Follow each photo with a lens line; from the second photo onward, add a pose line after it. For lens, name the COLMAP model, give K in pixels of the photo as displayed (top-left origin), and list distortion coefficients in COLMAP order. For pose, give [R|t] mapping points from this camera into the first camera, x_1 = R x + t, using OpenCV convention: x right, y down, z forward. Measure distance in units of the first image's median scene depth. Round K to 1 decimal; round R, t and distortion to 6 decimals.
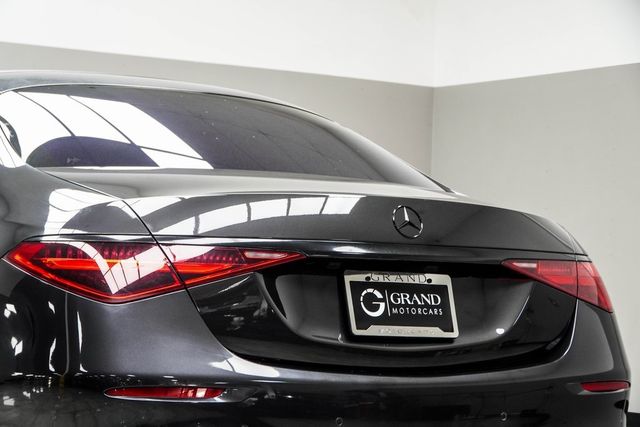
lens RADIAL K [[1654.8, 0, 321.1], [0, 1654.8, 216.1], [0, 0, 1]] dist [-0.569688, 0.000000]
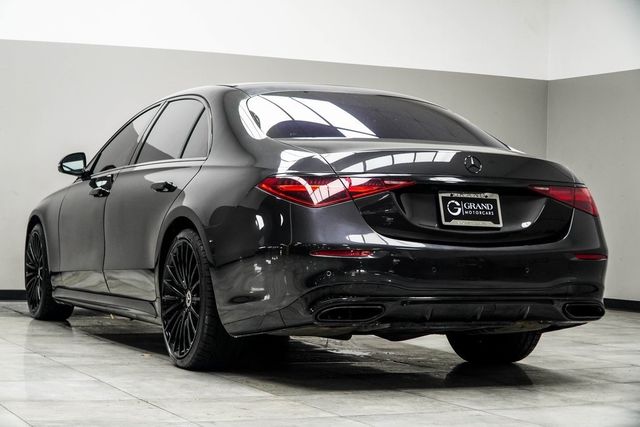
lens RADIAL K [[1380.2, 0, 320.9], [0, 1380.2, 215.2], [0, 0, 1]] dist [-0.343156, 0.000000]
pose [[0.990695, -0.008670, -0.135828, 0.090929], [0.012062, 0.999635, 0.024175, 0.020751], [0.135569, -0.025589, 0.990437, -0.549113]]
